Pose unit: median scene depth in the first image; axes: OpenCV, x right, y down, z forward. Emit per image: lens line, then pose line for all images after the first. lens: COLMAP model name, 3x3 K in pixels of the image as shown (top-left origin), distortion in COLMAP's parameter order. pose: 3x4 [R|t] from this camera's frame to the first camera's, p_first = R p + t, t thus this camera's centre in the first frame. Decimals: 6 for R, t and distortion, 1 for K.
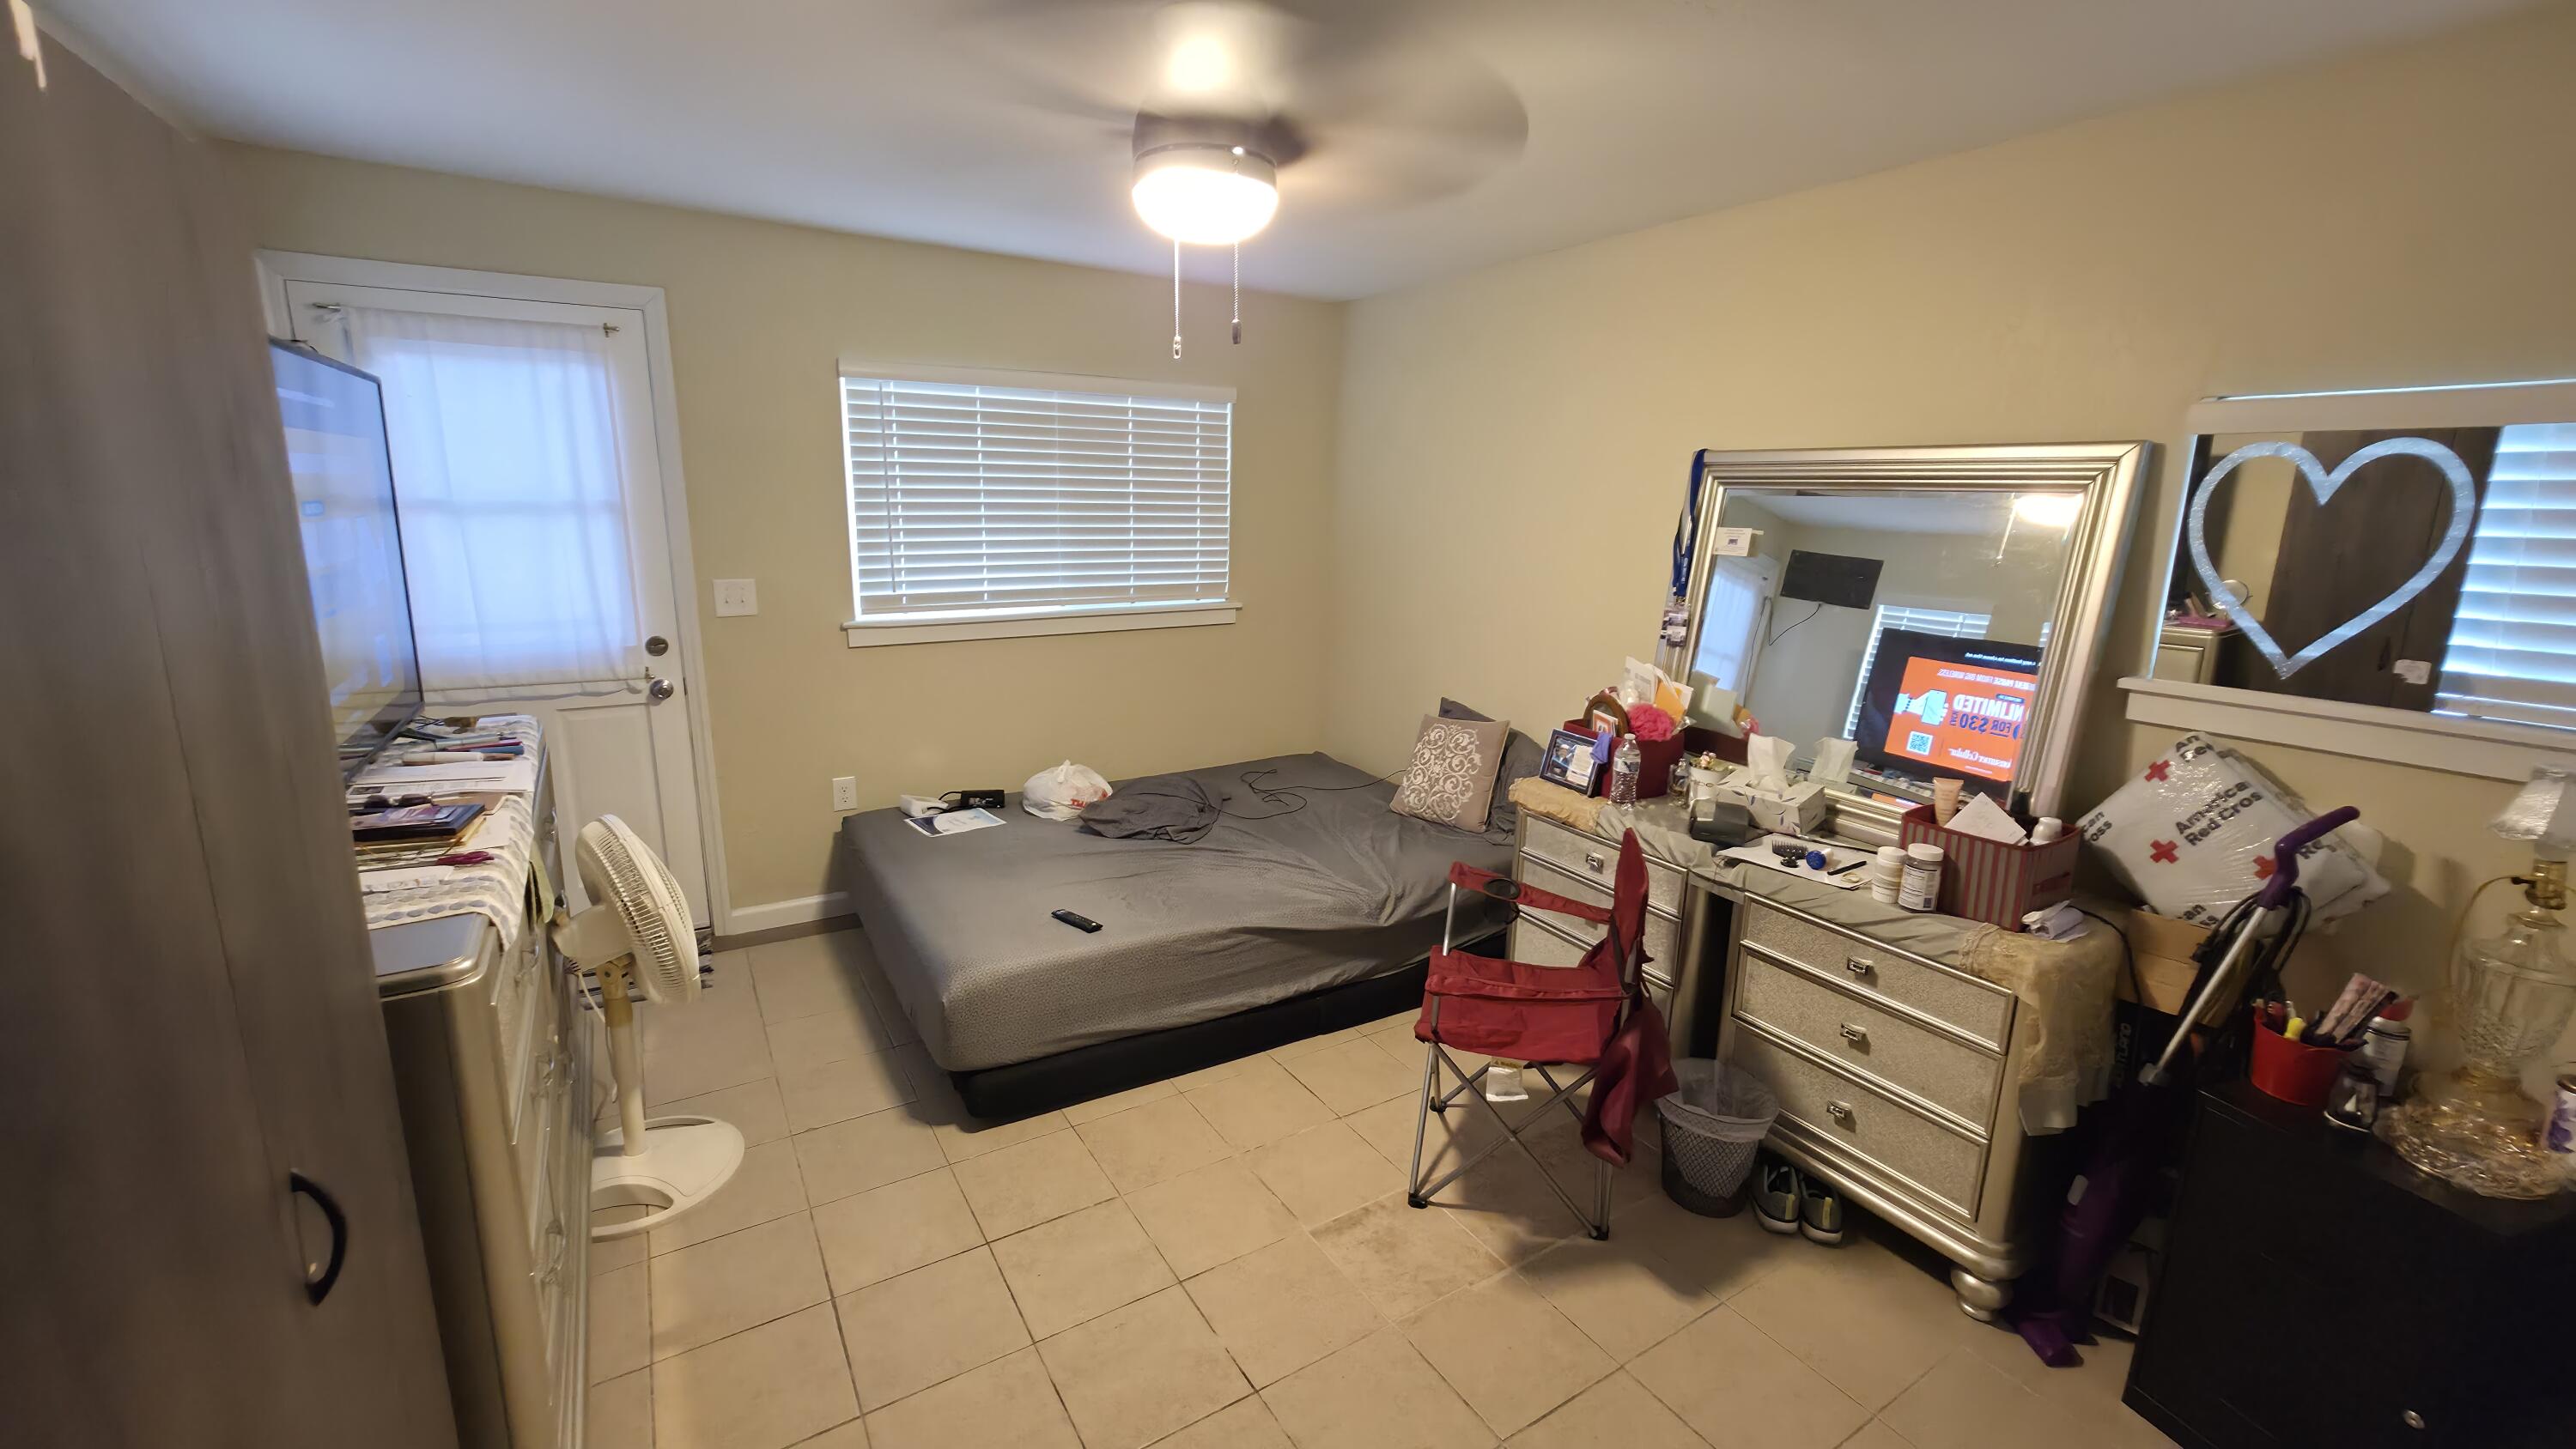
lens RADIAL K [[1036.9, 0, 1281.5], [0, 1036.9, 712.7], [0, 0, 1]] dist [-0.013808, -0.000301]
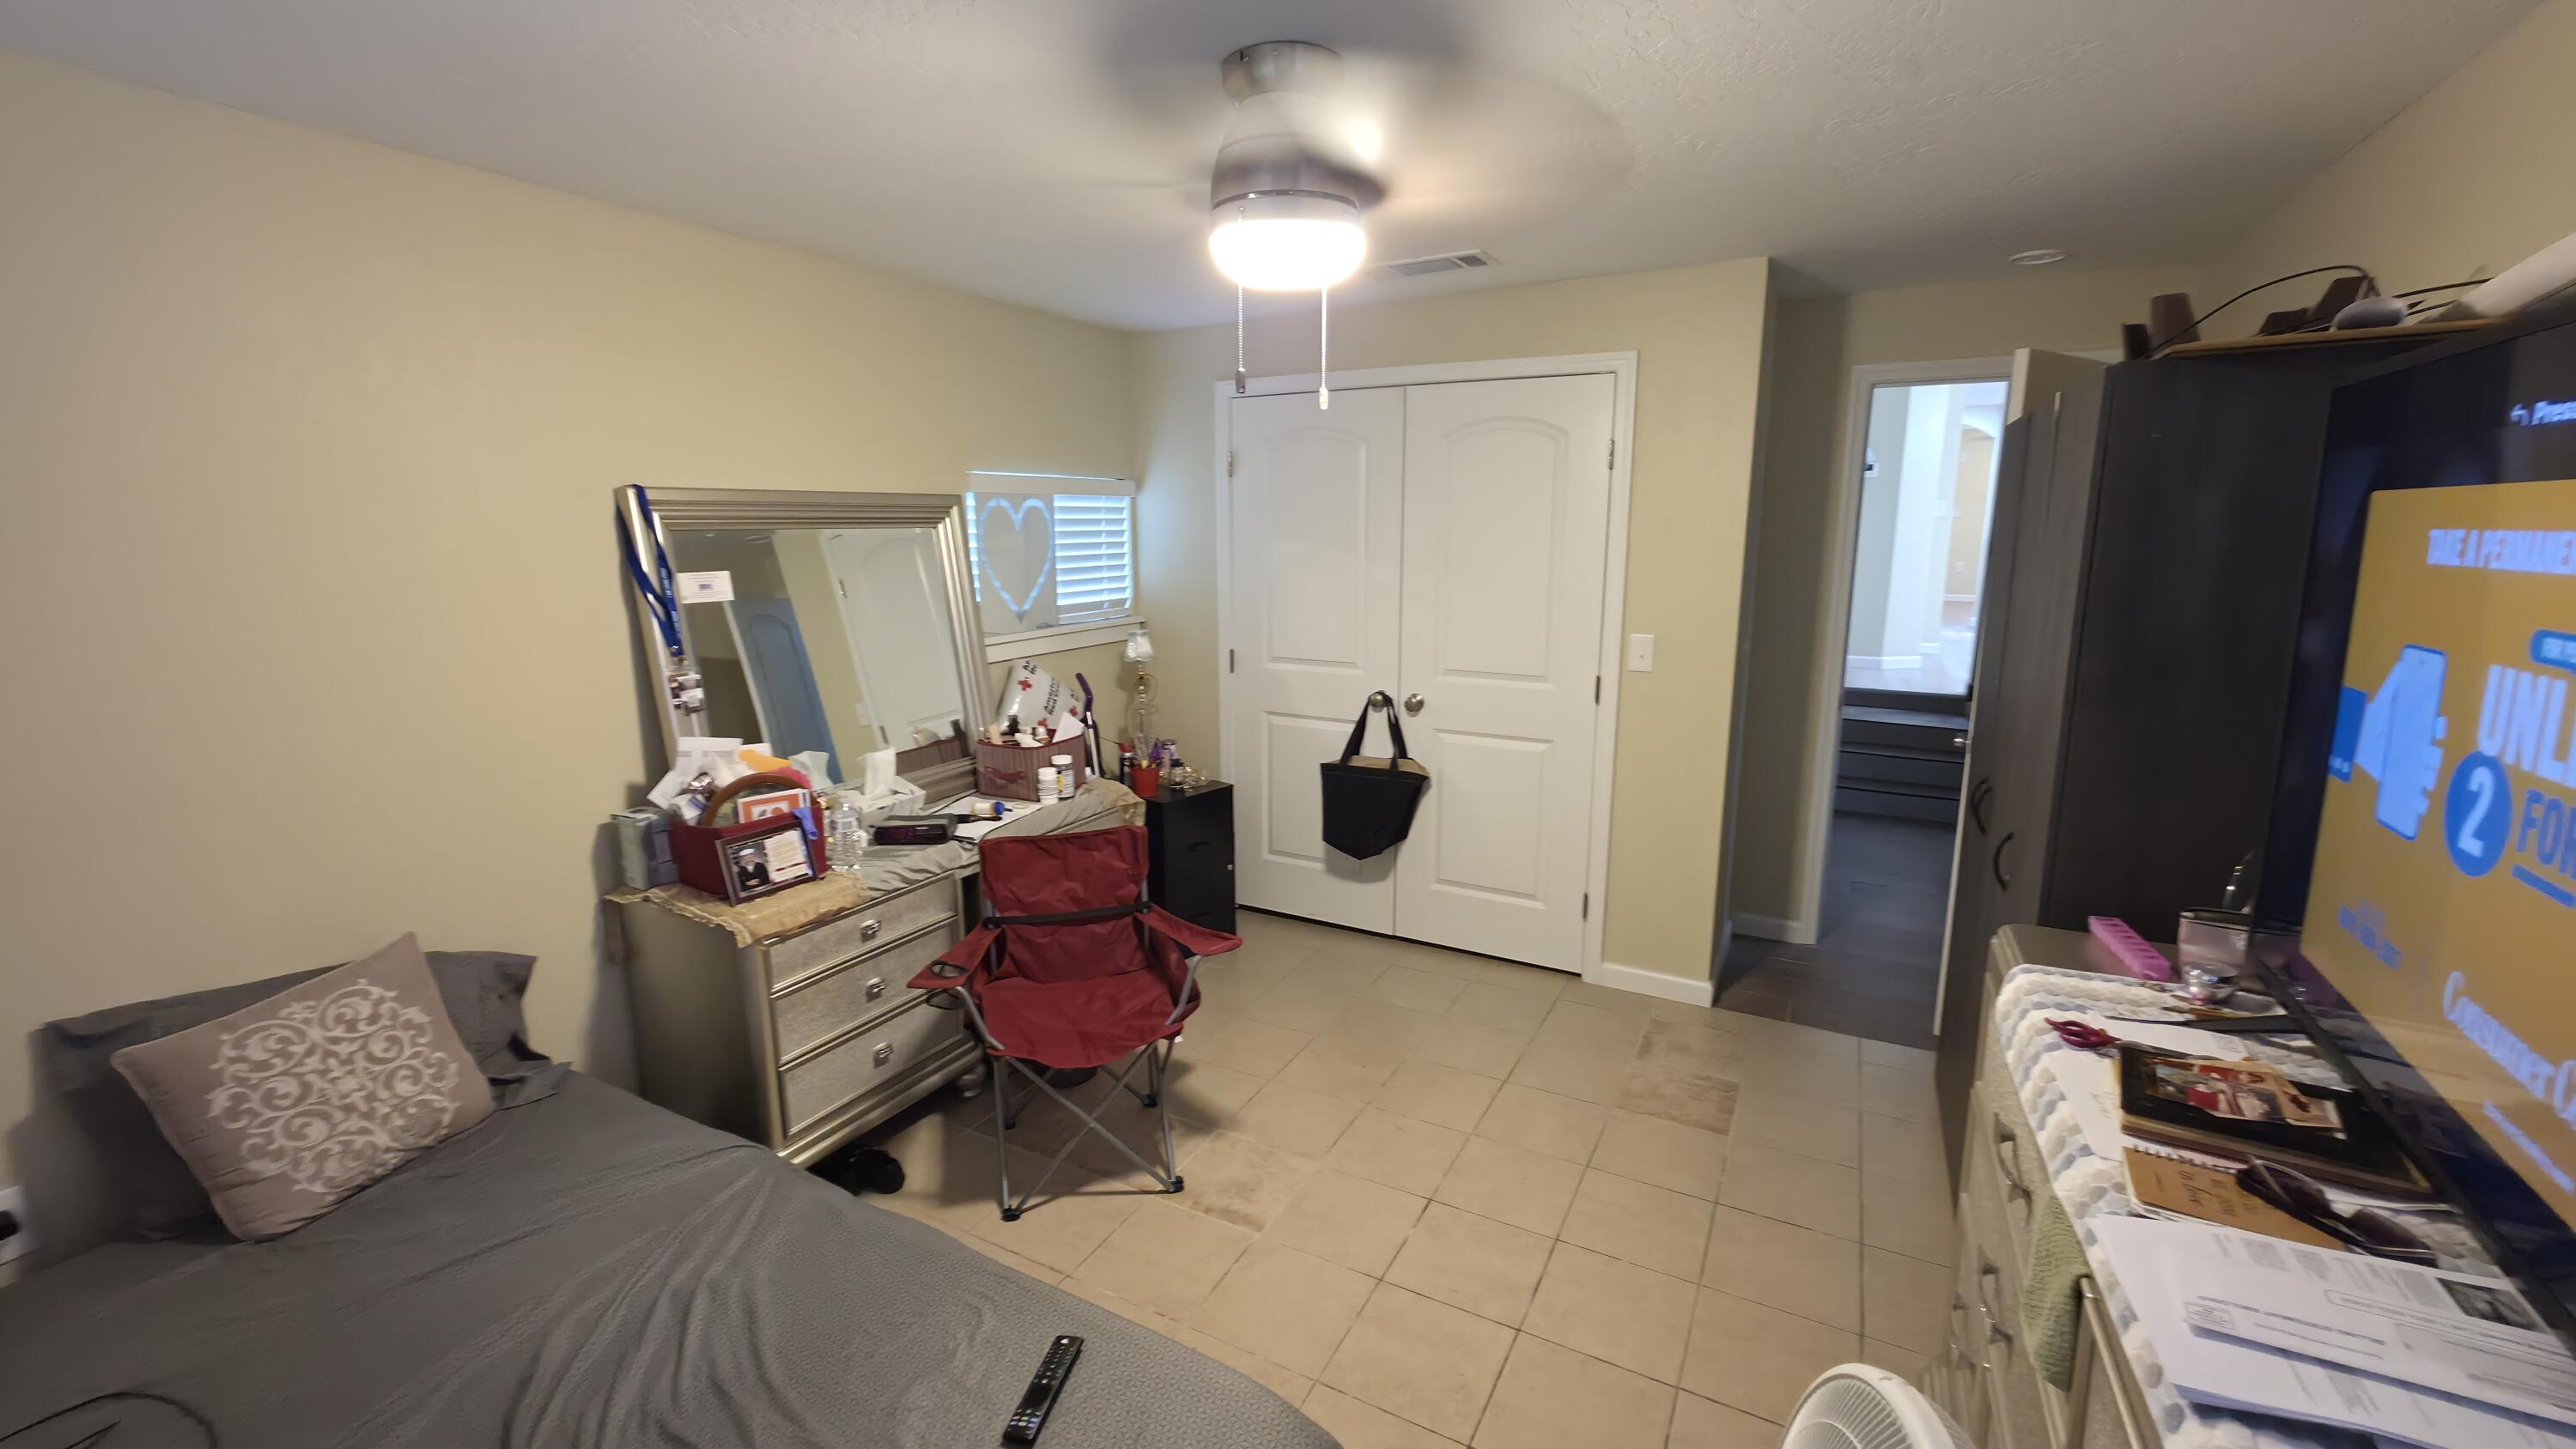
lens RADIAL K [[1036.9, 0, 1281.5], [0, 1036.9, 712.7], [0, 0, 1]] dist [-0.013808, -0.000301]
pose [[-0.494154, -0.176755, 0.851216, -0.964085], [0.175540, 0.938661, 0.296819, -0.379602], [-0.851468, 0.296097, -0.432816, 1.552283]]
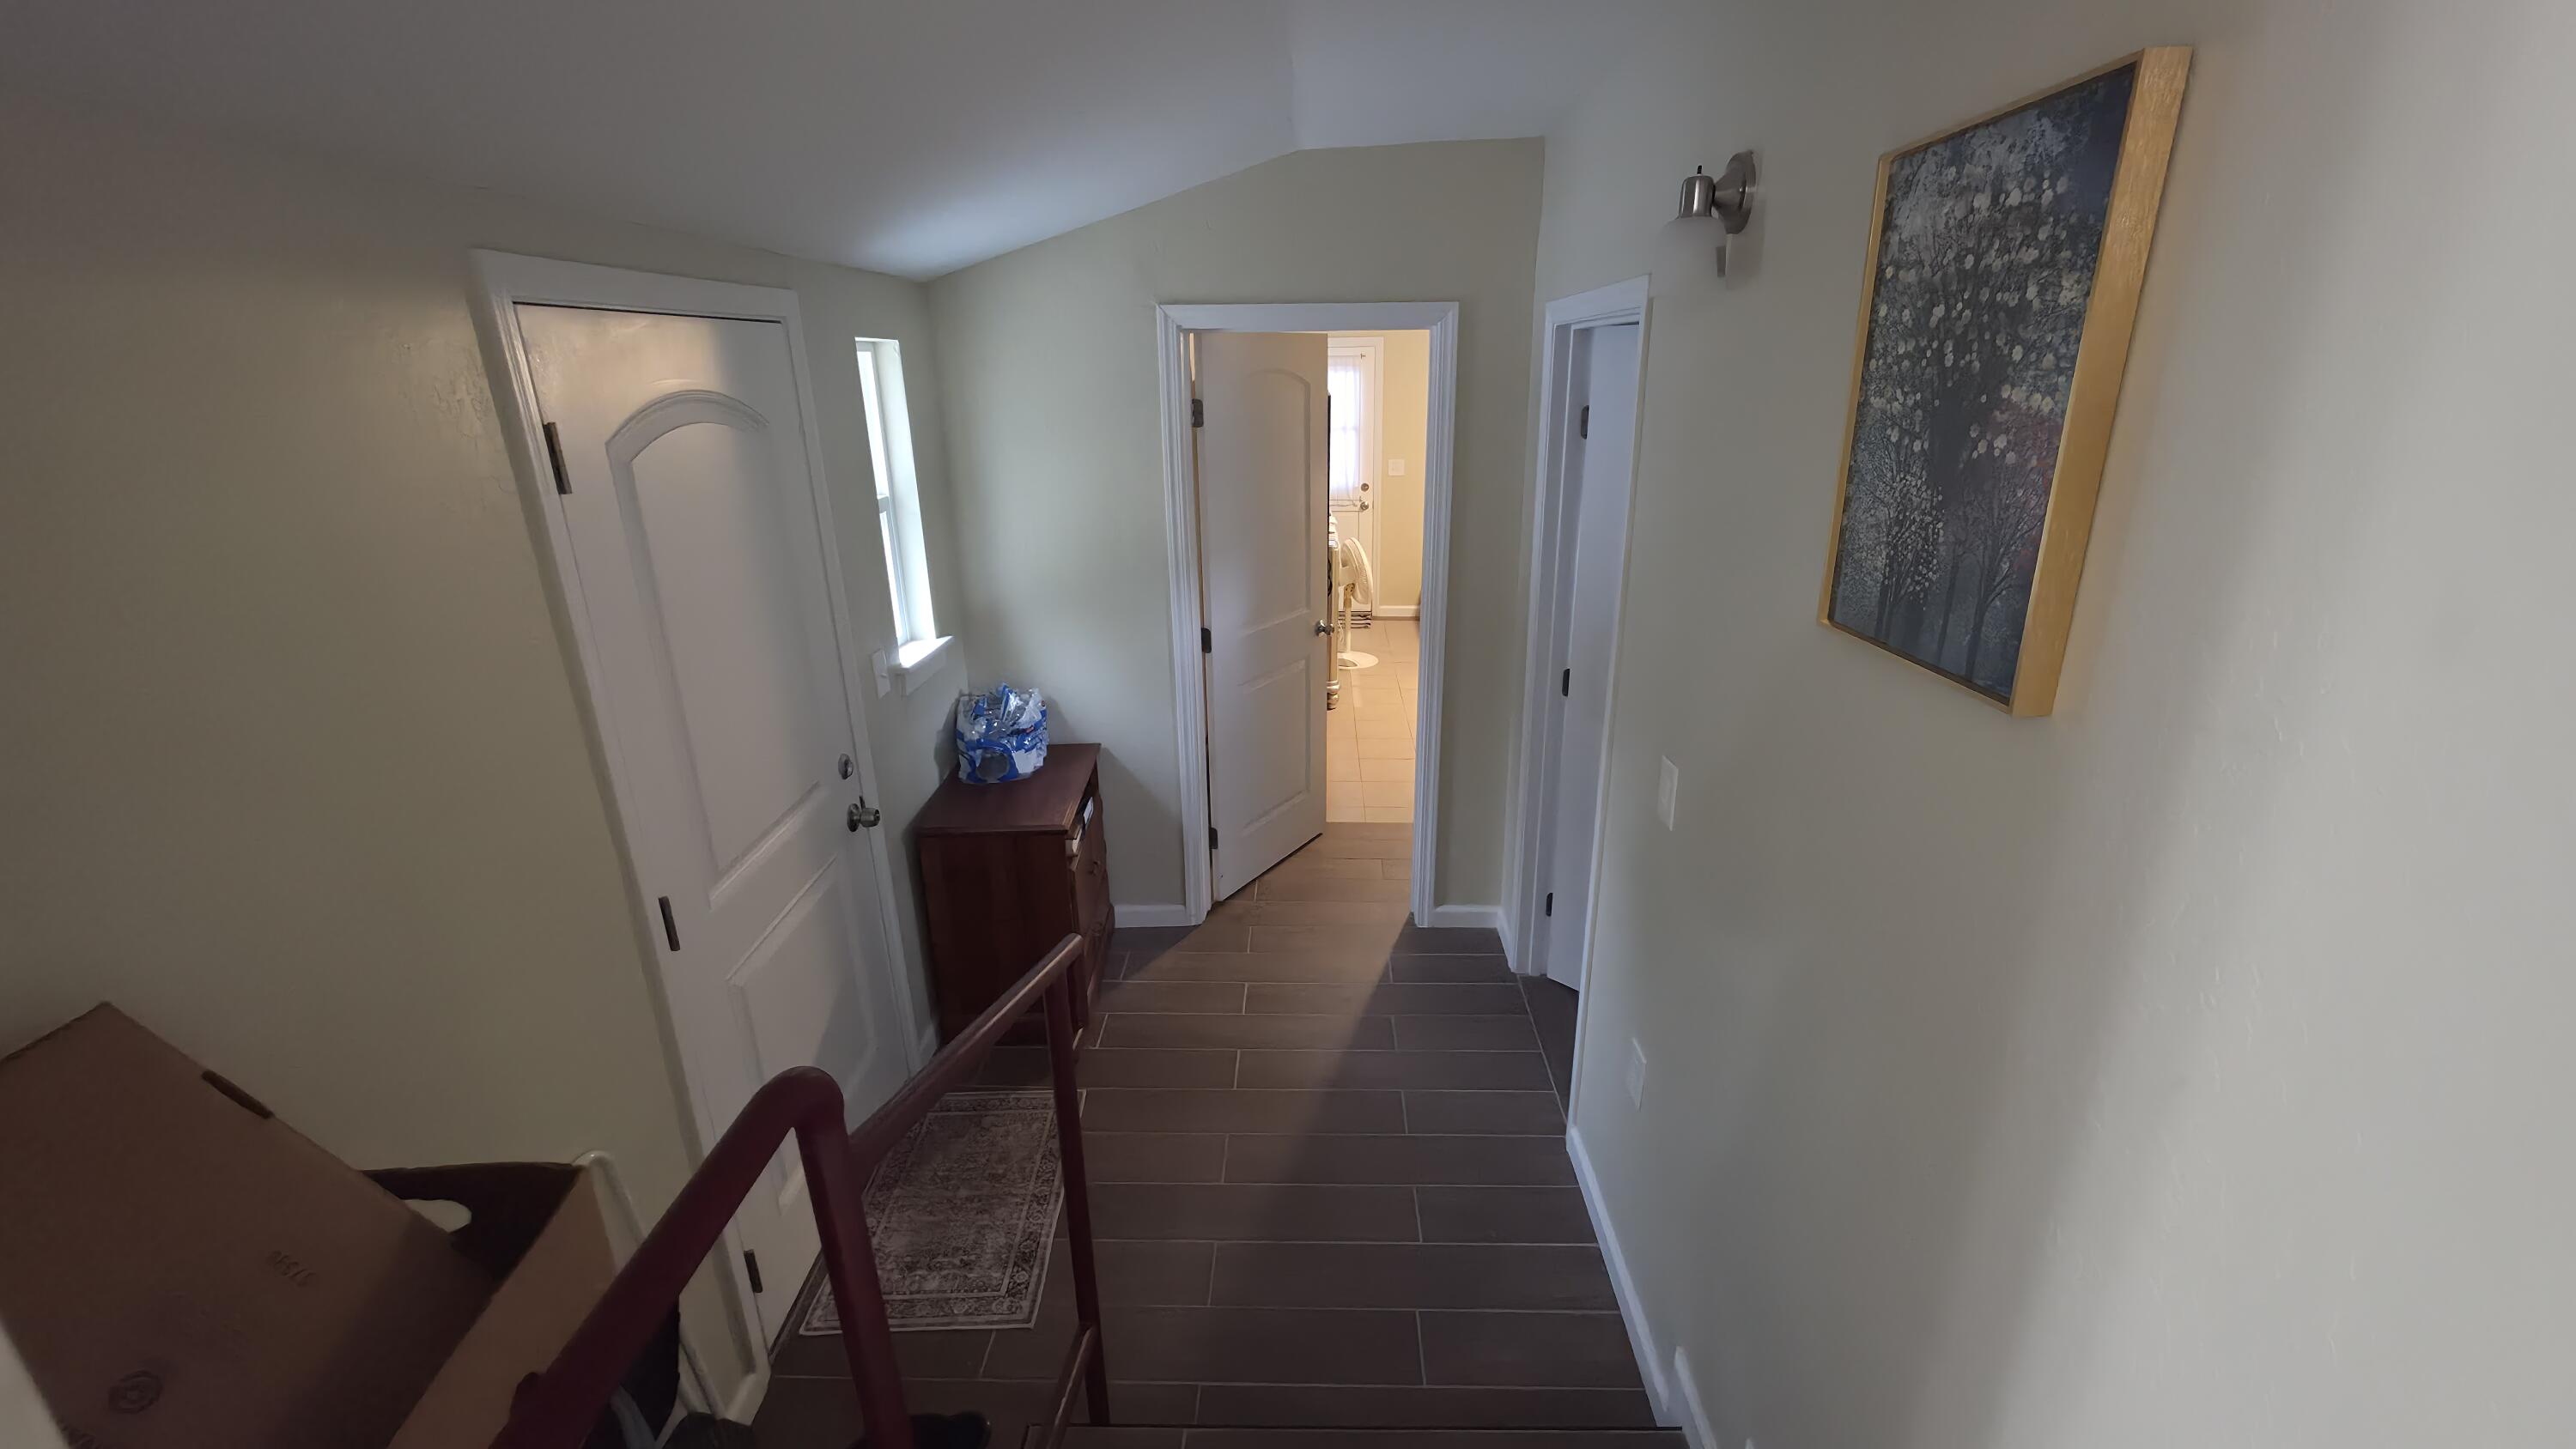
lens RADIAL K [[1036.9, 0, 1281.5], [0, 1036.9, 712.7], [0, 0, 1]] dist [-0.013808, -0.000301]
pose [[0.834088, 0.157393, -0.528700, 0.516155], [-0.097447, 0.985399, 0.139616, 0.117595], [0.542956, -0.064932, 0.837247, -1.012367]]
